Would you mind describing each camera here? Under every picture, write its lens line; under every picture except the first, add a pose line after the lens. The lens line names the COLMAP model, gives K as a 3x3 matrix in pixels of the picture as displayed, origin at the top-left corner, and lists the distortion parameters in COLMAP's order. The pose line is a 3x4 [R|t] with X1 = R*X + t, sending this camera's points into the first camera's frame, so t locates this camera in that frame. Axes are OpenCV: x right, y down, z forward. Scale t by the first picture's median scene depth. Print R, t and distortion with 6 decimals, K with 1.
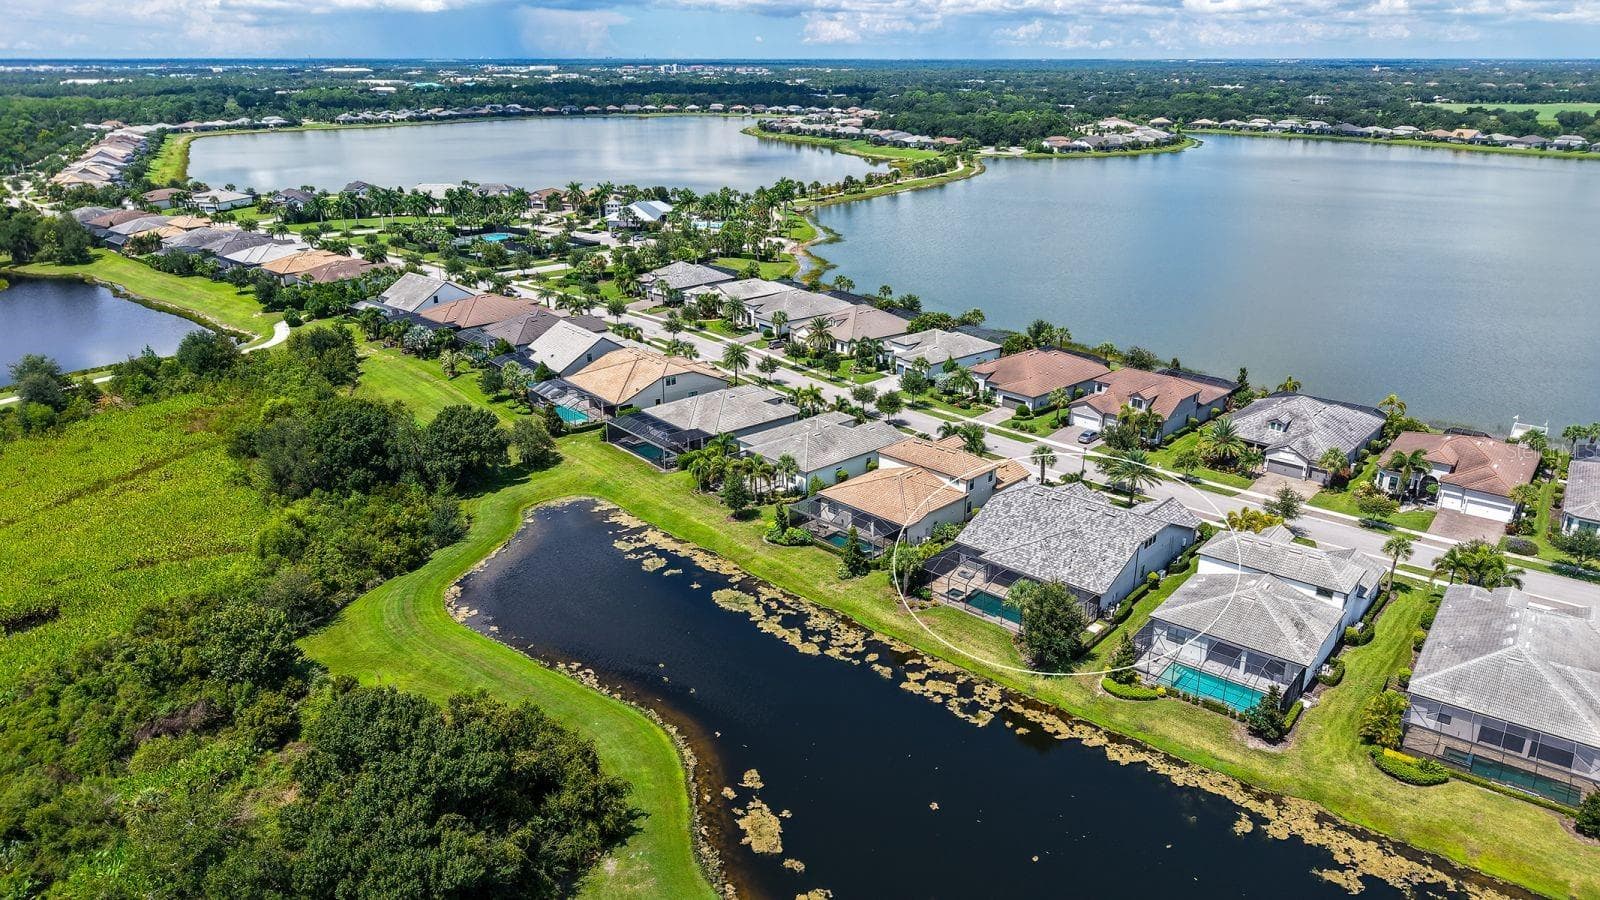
lens RADIAL K [[1081.6, 0, 793.9], [0, 1081.6, 452.3], [0, 0, 1]] dist [0.003817, -0.005210]
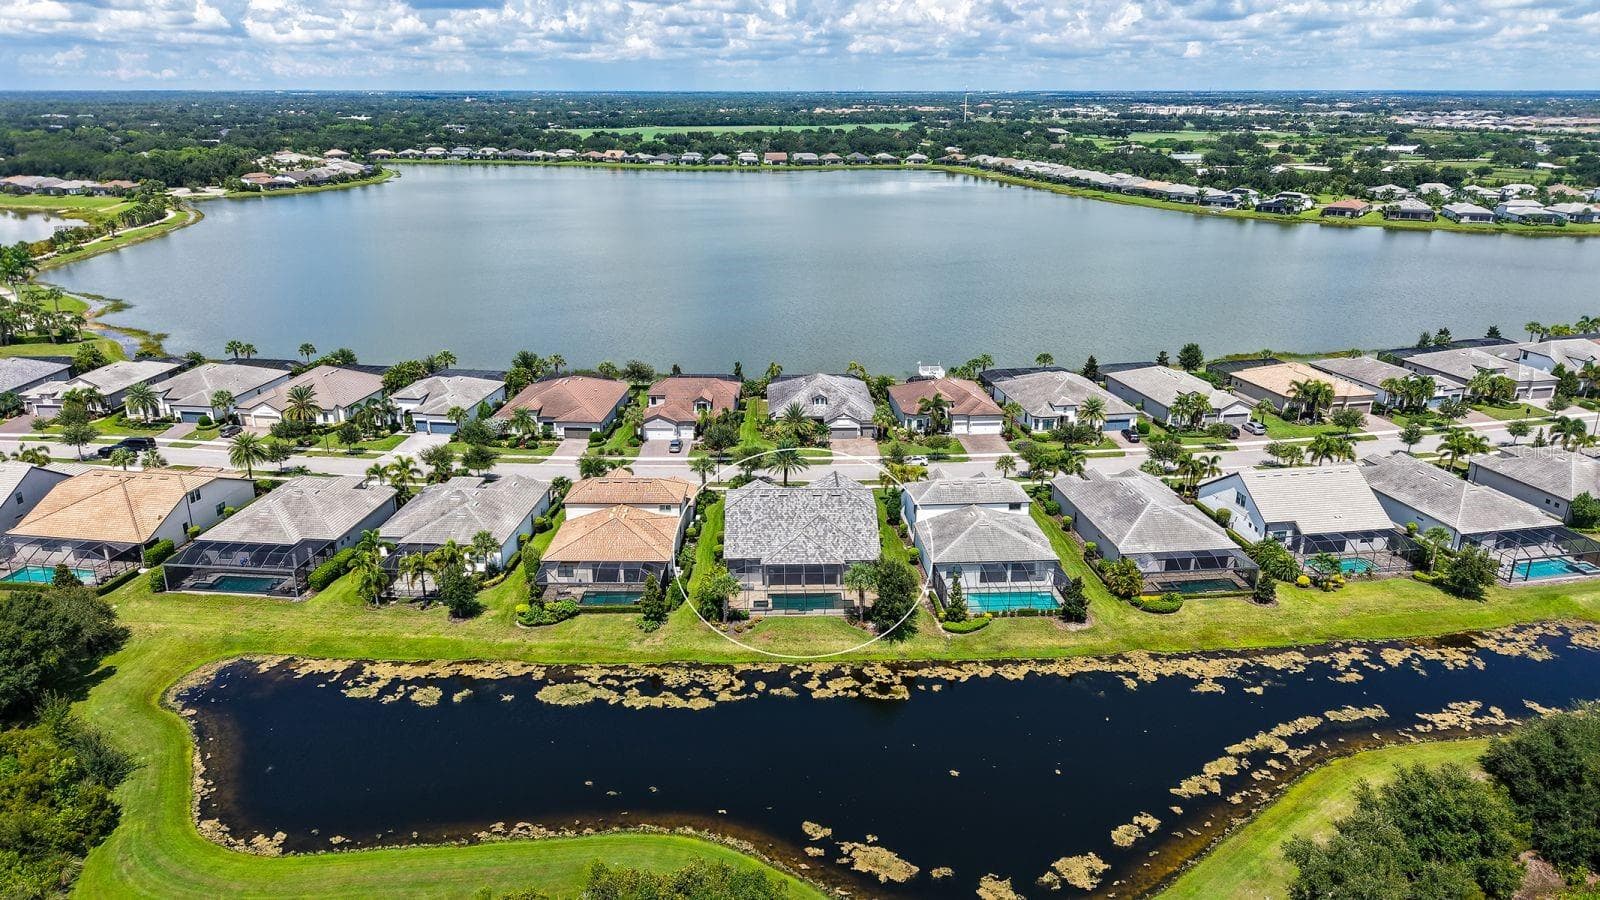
lens RADIAL K [[1081.6, 0, 793.9], [0, 1081.6, 452.3], [0, 0, 1]] dist [0.003817, -0.005210]
pose [[0.717416, -0.219190, 0.661264, -0.364058], [0.236430, 0.969482, 0.064850, -0.052636], [-0.655298, 0.109818, 0.747345, 0.154455]]
